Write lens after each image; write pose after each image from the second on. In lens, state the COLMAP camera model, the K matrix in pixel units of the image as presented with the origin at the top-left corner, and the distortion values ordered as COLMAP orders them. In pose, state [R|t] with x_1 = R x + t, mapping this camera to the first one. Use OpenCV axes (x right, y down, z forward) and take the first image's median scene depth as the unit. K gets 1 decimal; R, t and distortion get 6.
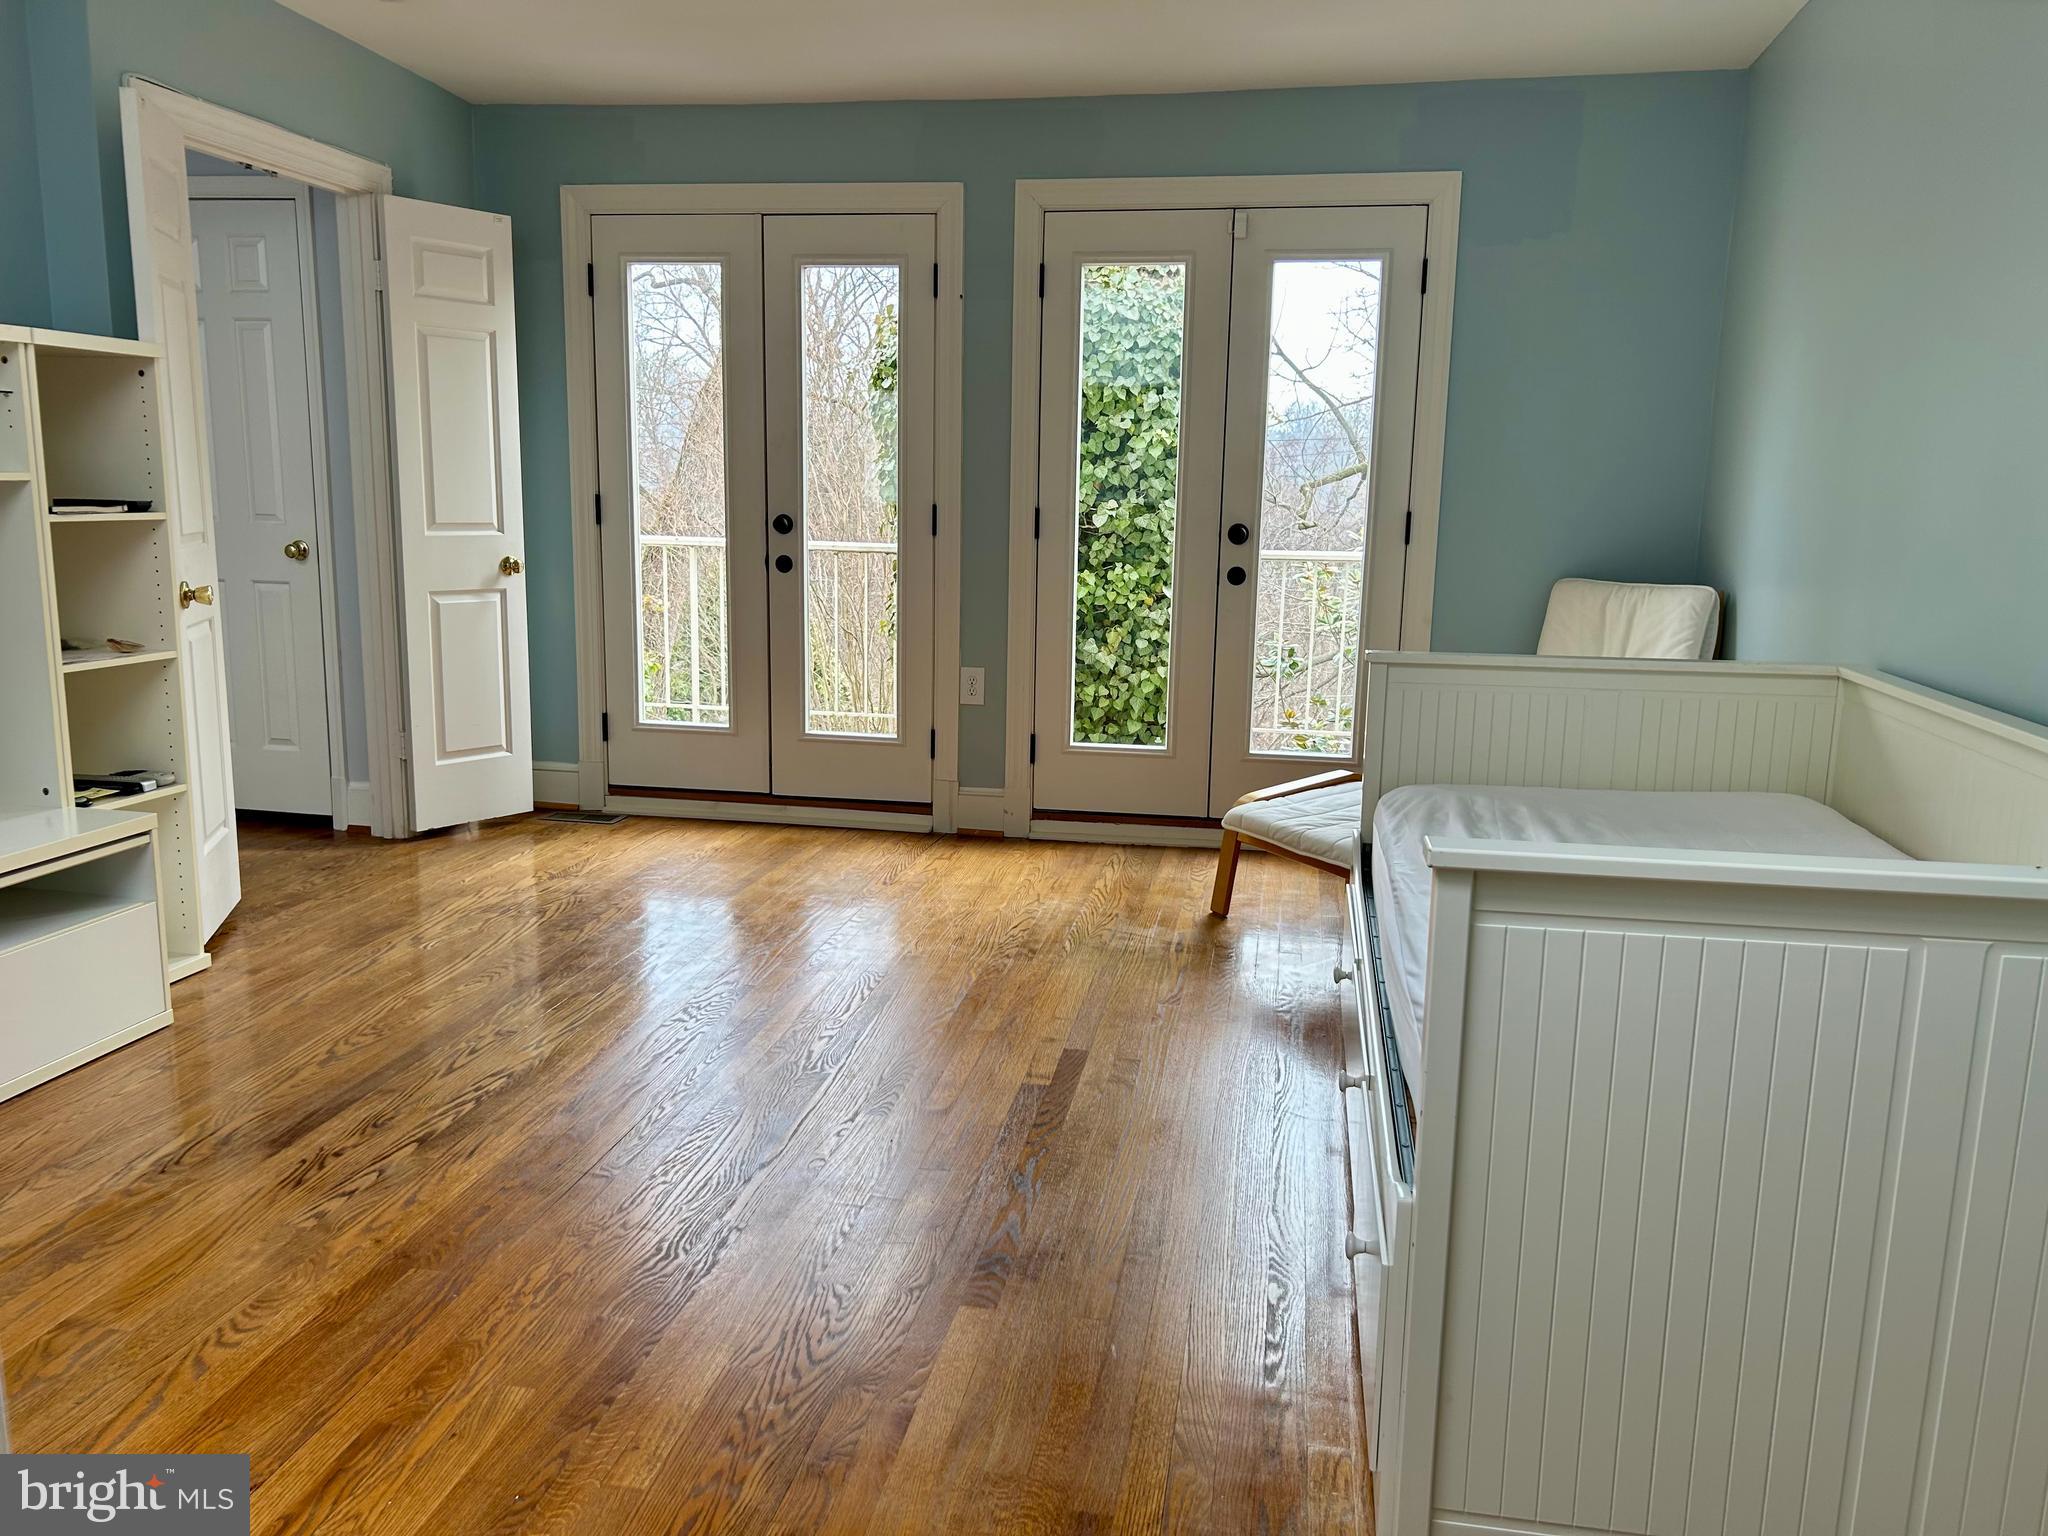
lens RADIAL K [[1553.1, 0, 1024.0], [0, 1553.1, 768.0], [0, 0, 1]] dist [0.074202, -0.111214]
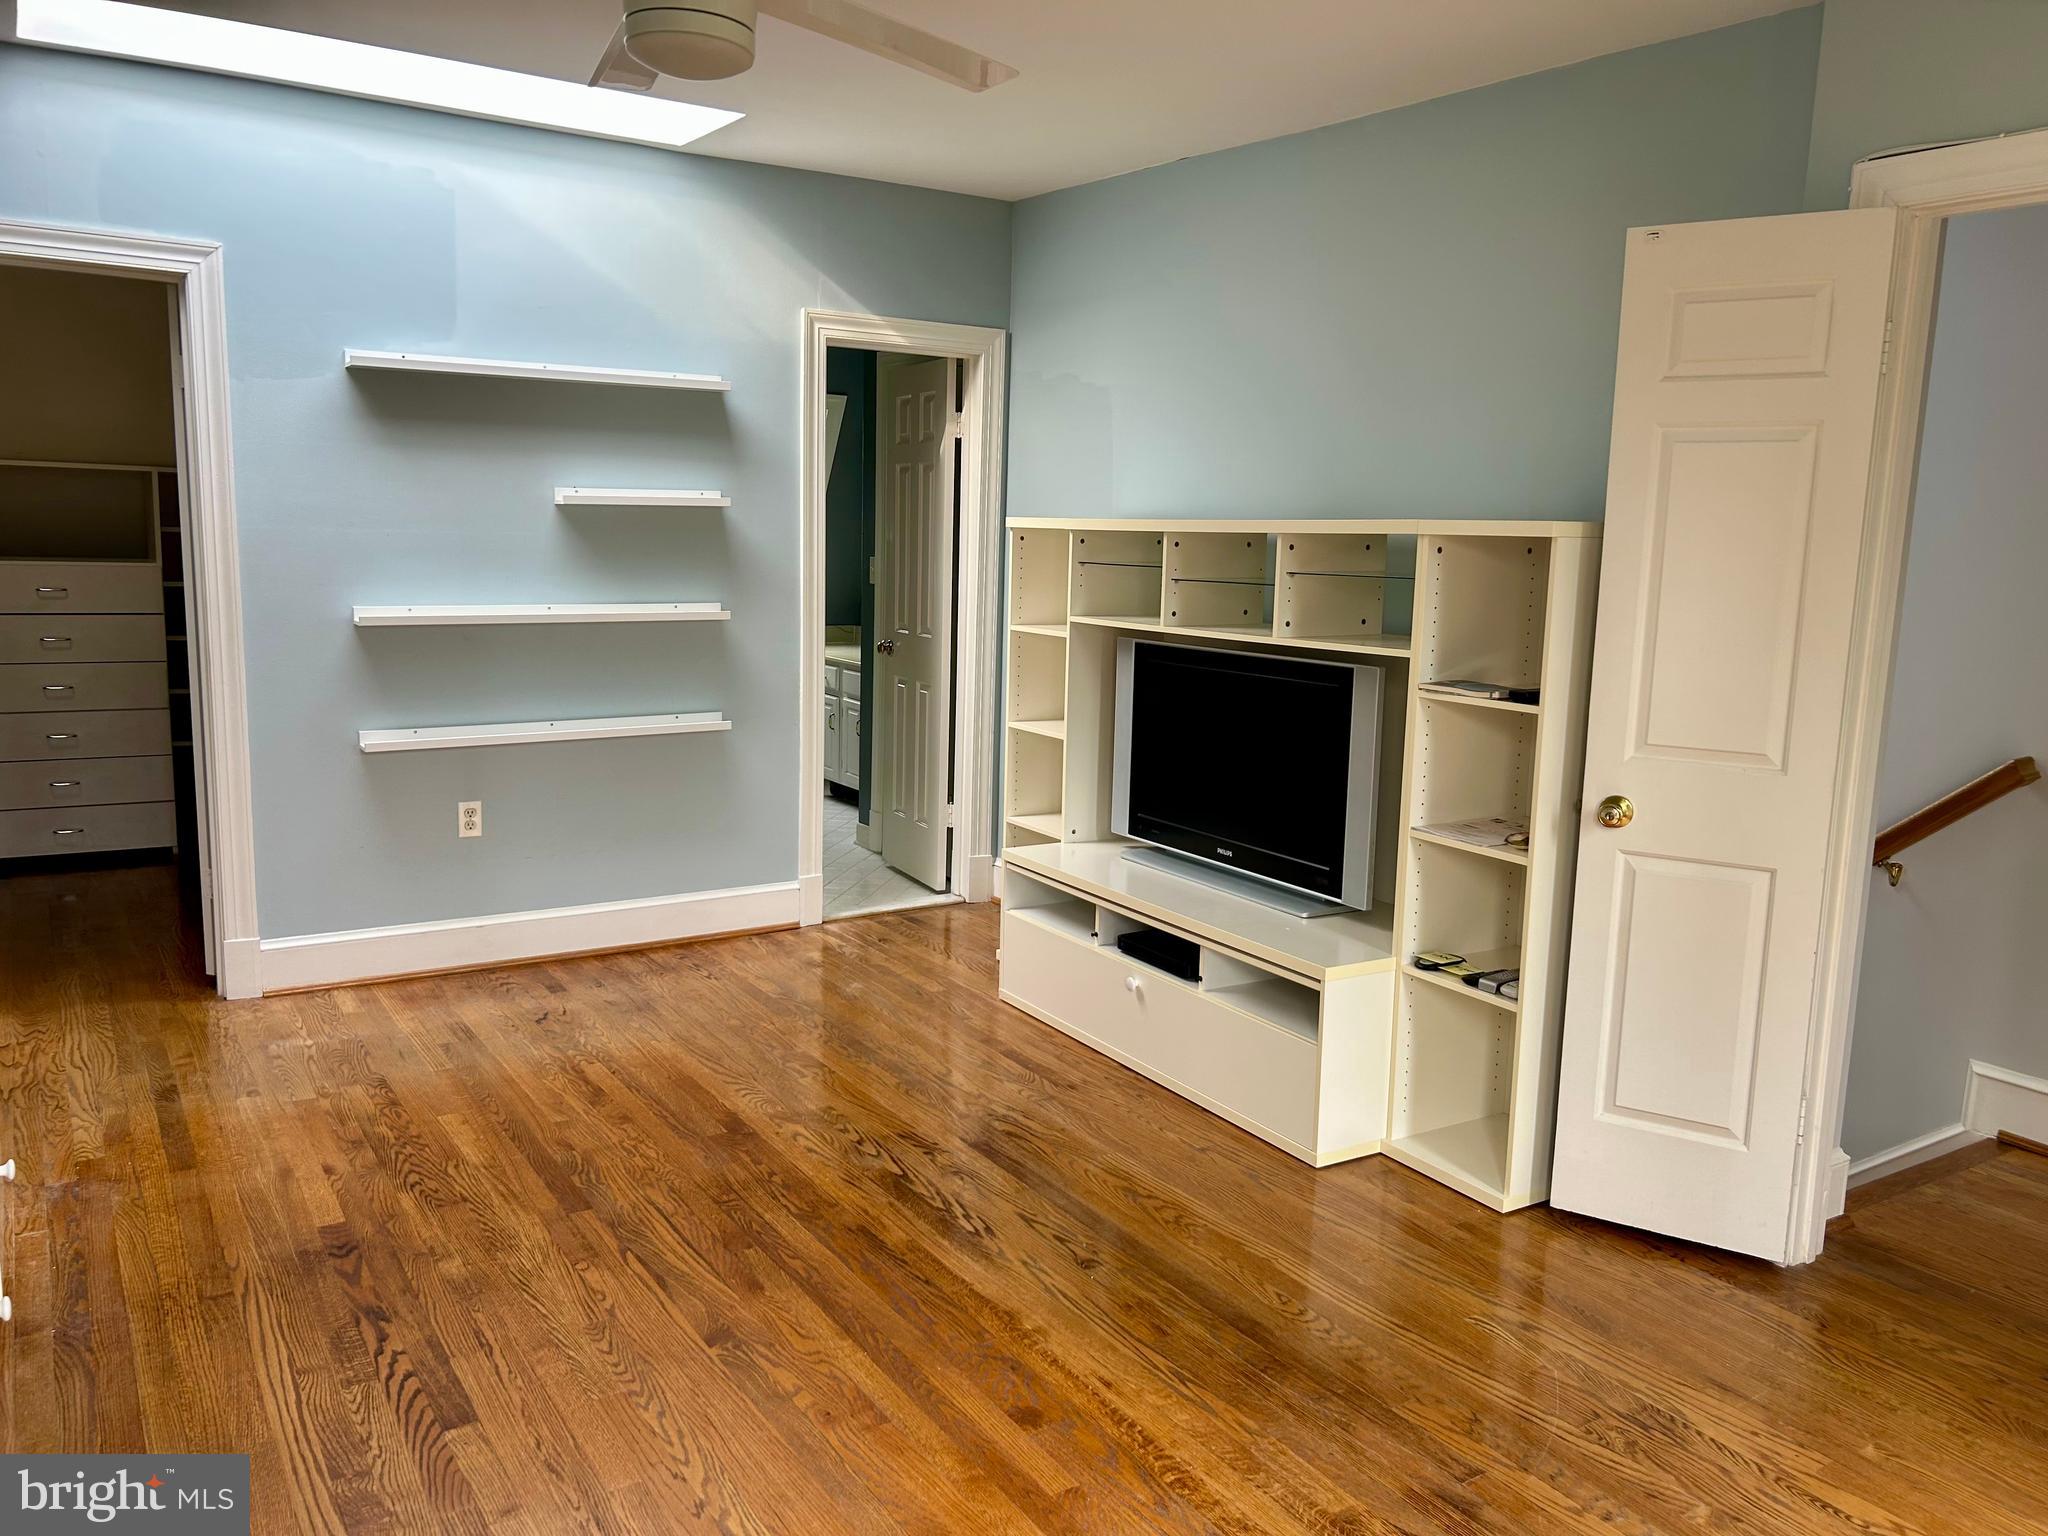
lens RADIAL K [[1551.1, 0, 1007.0], [0, 1551.1, 752.1], [0, 0, 1]] dist [0.059950, -0.062341]
pose [[-0.739653, 0.063729, -0.669965, 0.190634], [-0.156117, 0.952102, 0.262923, -0.223969], [0.654631, 0.299064, -0.694276, 0.983966]]
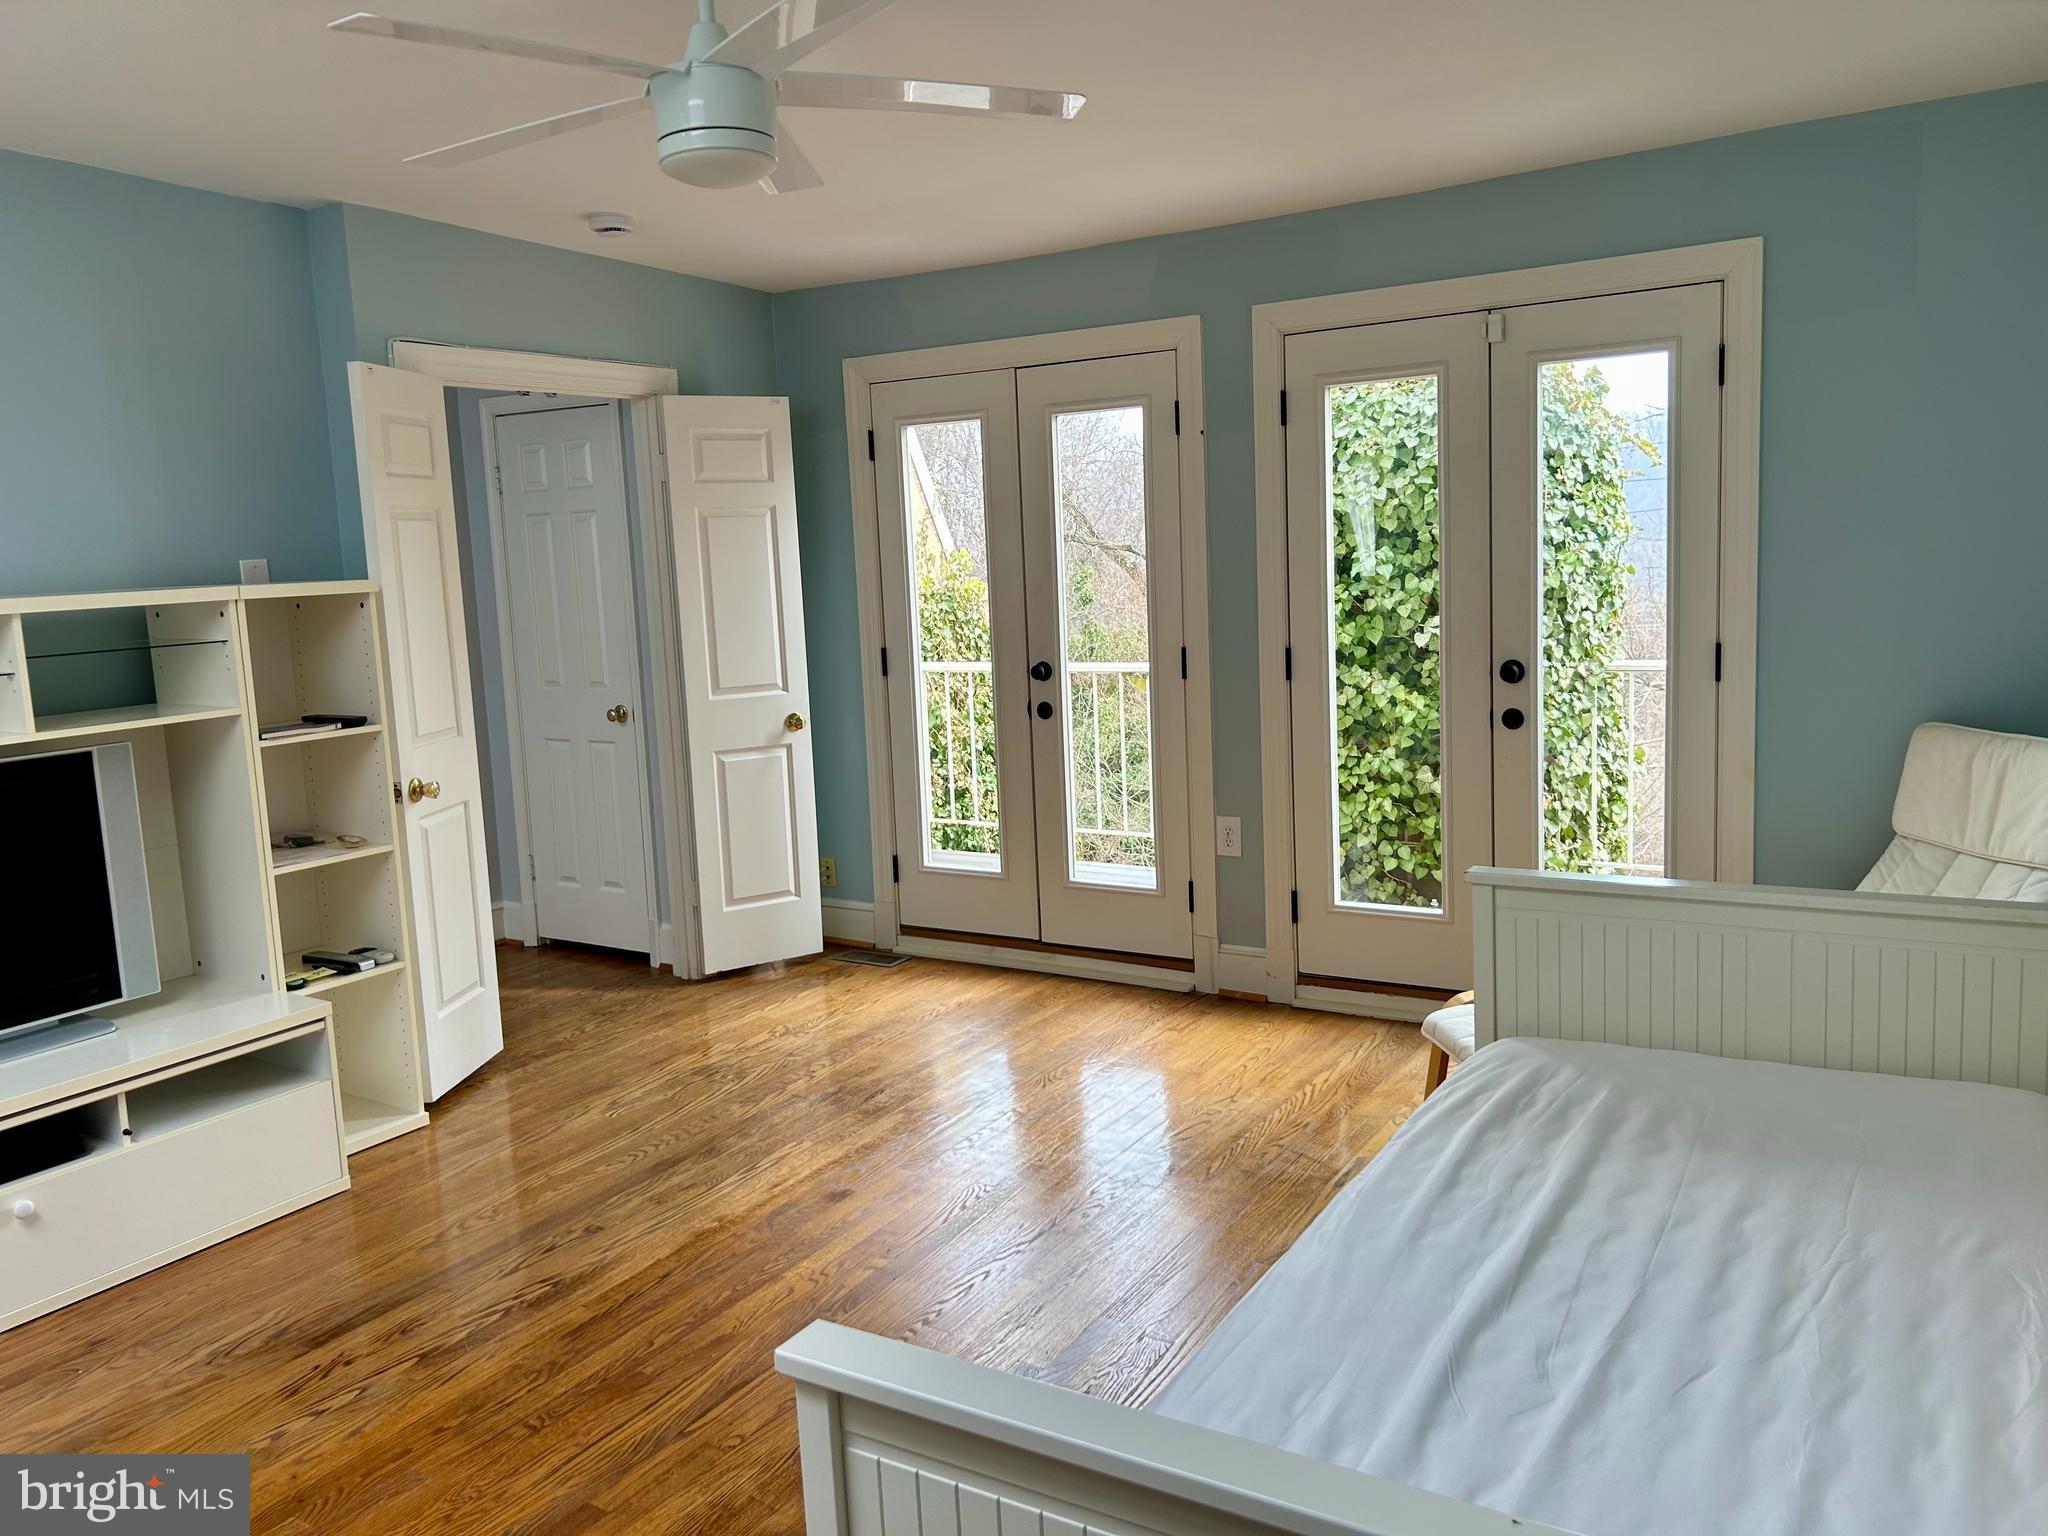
lens RADIAL K [[1551.1, 0, 1007.0], [0, 1551.1, 752.1], [0, 0, 1]] dist [0.059950, -0.062341]
pose [[0.925155, -0.010777, -0.379437, 0.207969], [-0.005175, 0.999146, -0.040998, -0.068462], [0.379555, 0.039893, 0.924309, 0.089440]]
